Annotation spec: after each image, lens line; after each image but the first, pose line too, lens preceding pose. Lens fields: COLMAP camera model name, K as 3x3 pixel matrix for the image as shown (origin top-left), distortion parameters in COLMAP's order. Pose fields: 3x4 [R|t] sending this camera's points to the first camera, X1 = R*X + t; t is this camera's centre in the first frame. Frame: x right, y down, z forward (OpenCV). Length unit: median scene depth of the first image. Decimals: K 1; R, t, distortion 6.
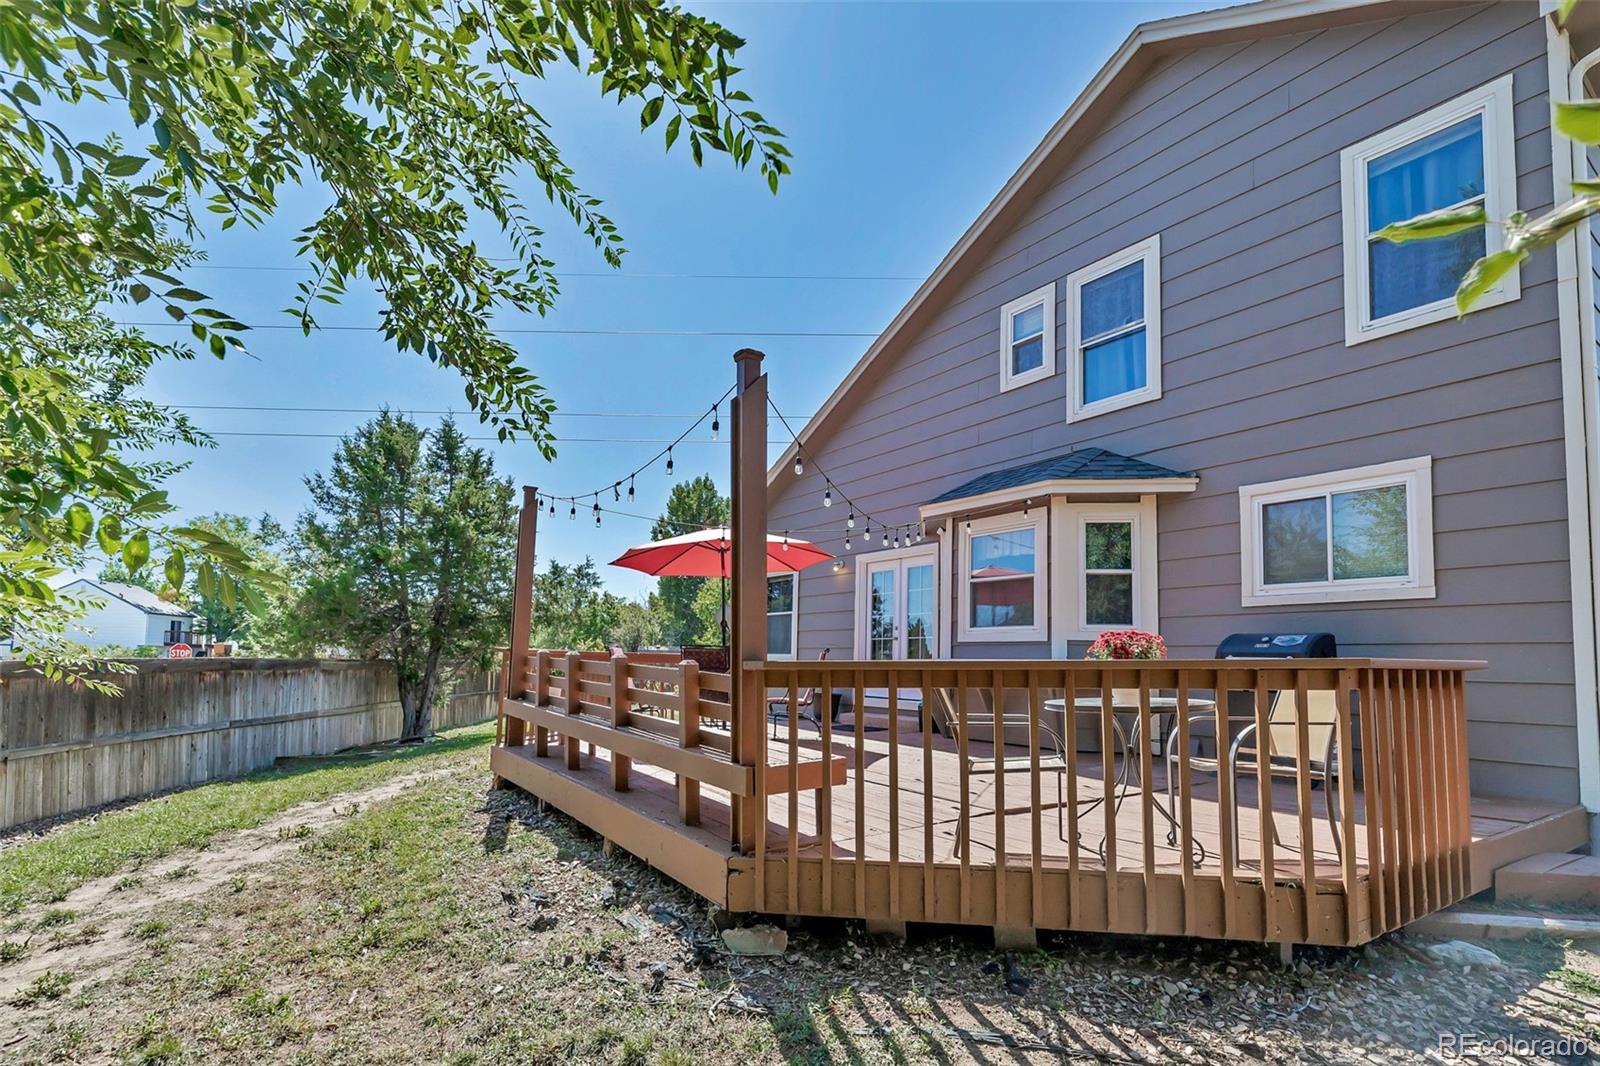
lens RADIAL K [[771.7, 0, 783.6], [0, 771.7, 595.8], [0, 0, 1]] dist [-0.024004, -0.000632]
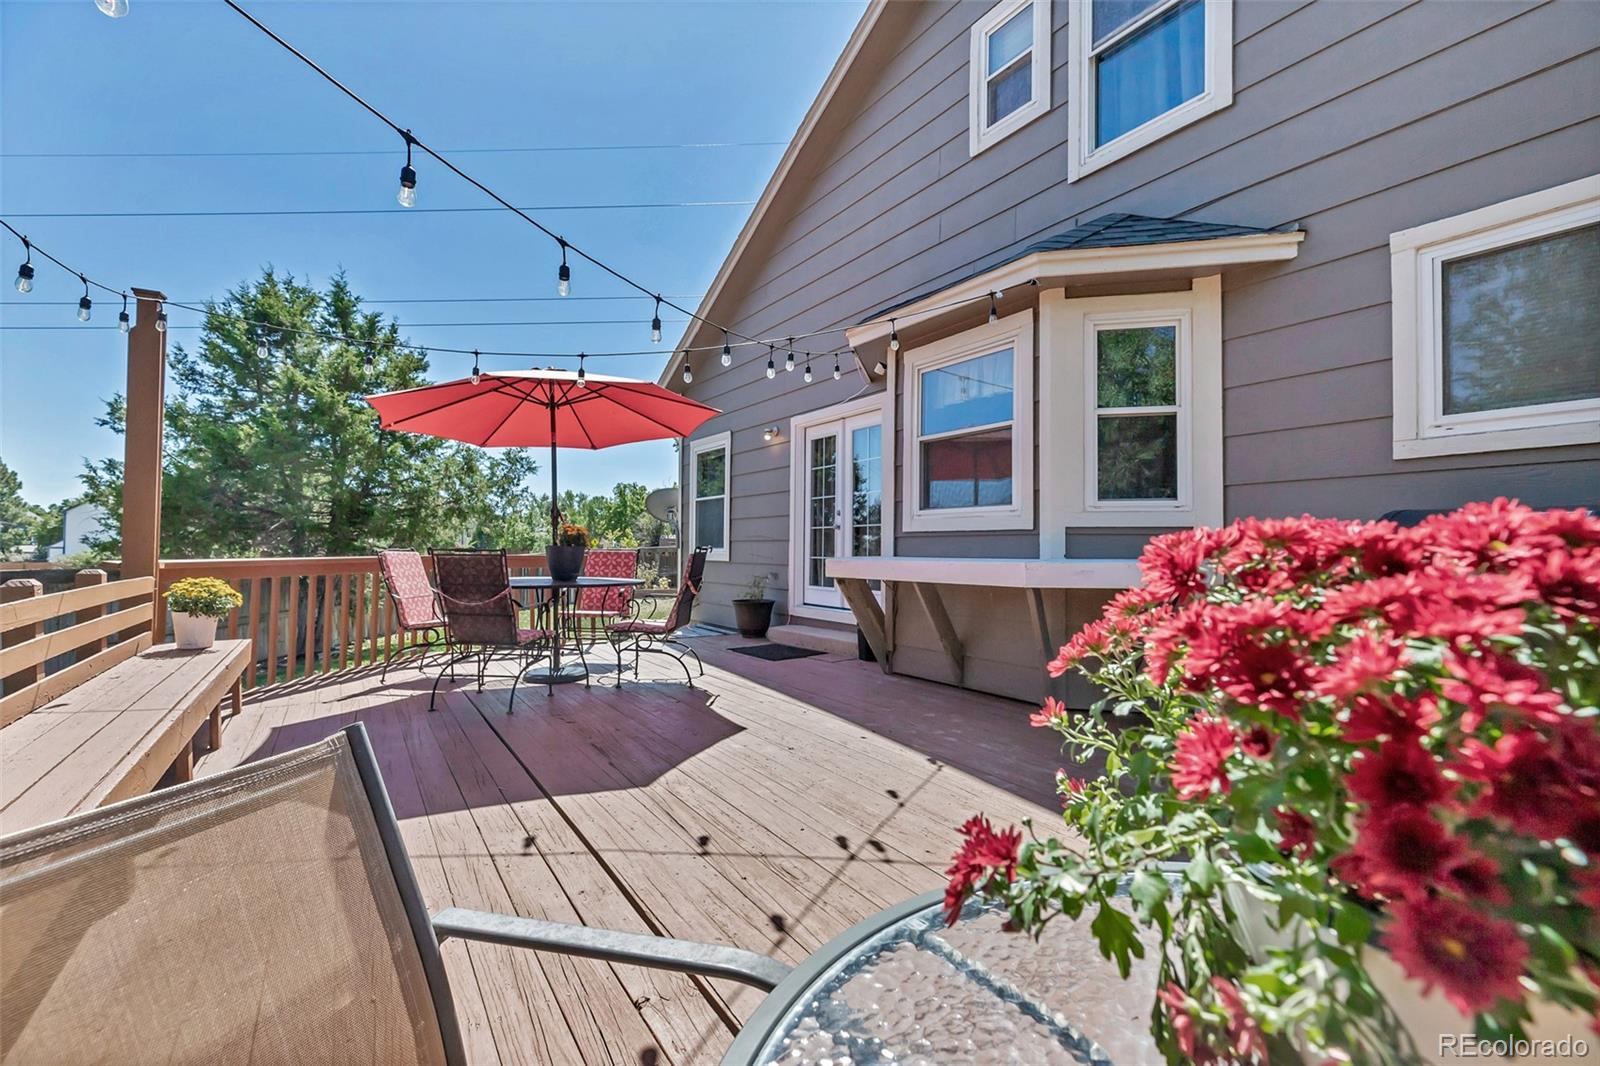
lens RADIAL K [[723.5, 0, 792.2], [0, 723.5, 532.2], [0, 0, 1]] dist [-0.003636, 0.000565]
pose [[0.999104, -0.023994, -0.034855, 0.156554], [0.026278, 0.997433, 0.066616, 0.015909], [0.033167, -0.067473, 0.997170, 0.383648]]
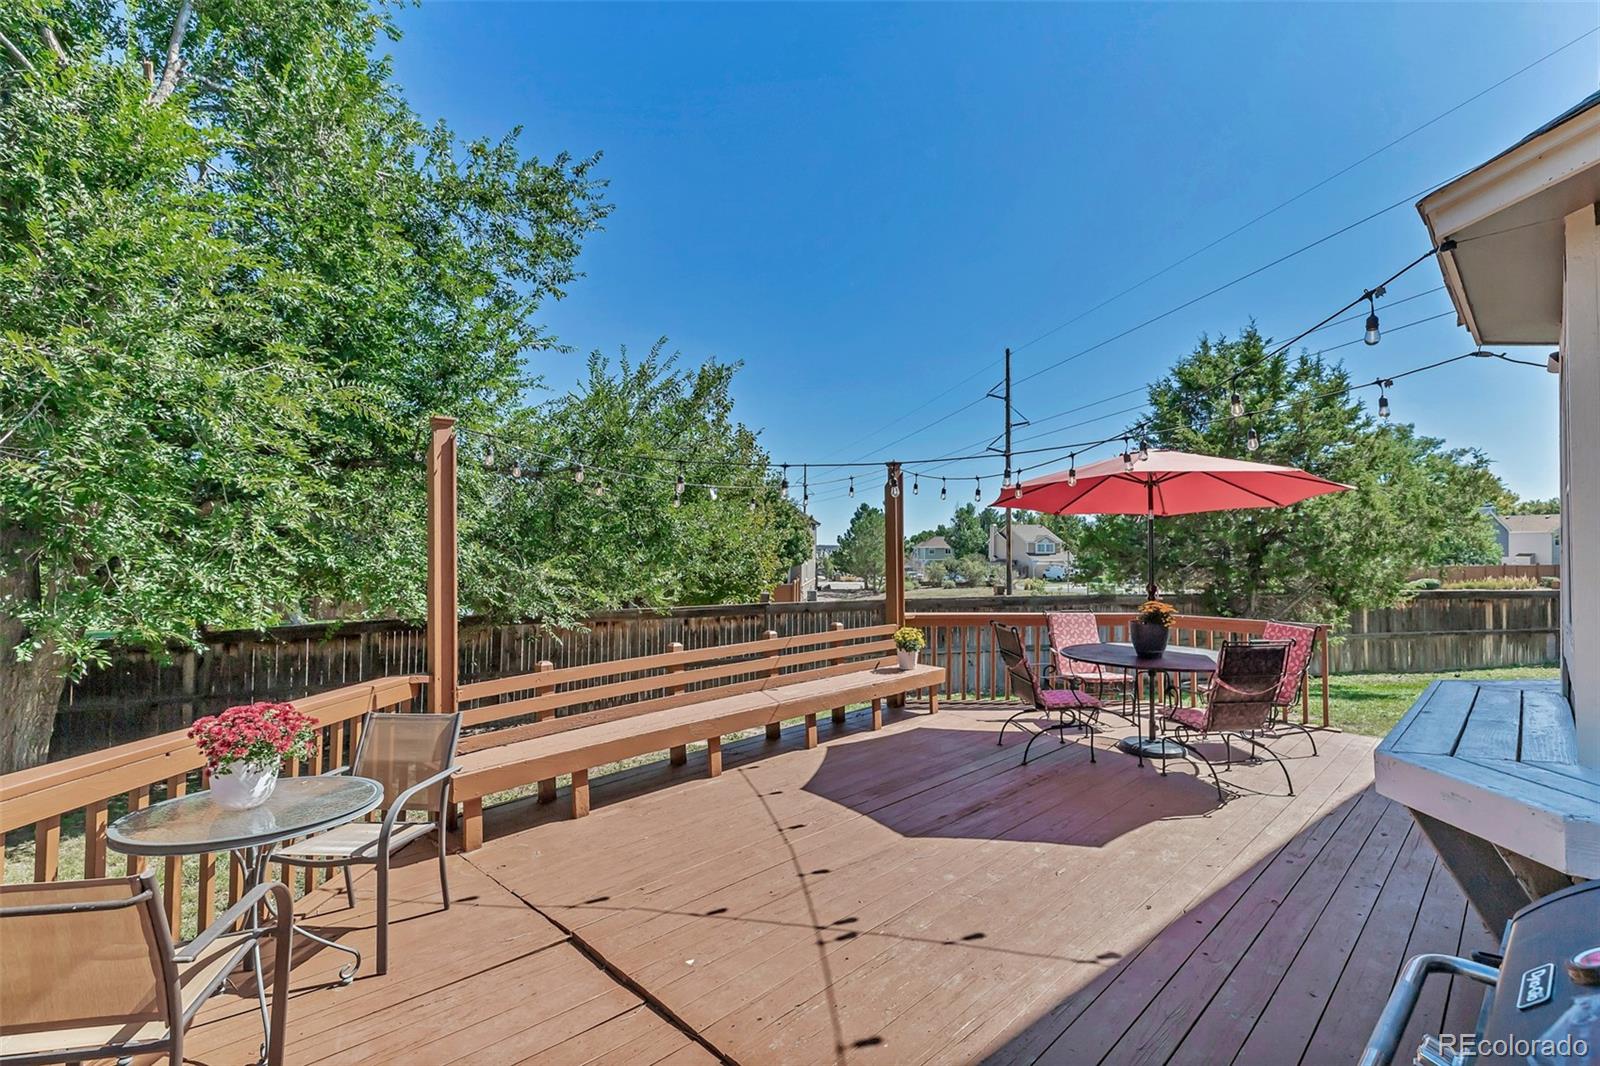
lens RADIAL K [[723.5, 0, 800.2], [0, 723.5, 529.1], [0, 0, 1]] dist [-0.003636, 0.000565]
pose [[0.177186, -0.055288, -0.982623, 0.528910], [0.087655, 0.995339, -0.040198, -0.020365], [0.980266, -0.079010, 0.181207, 0.599970]]
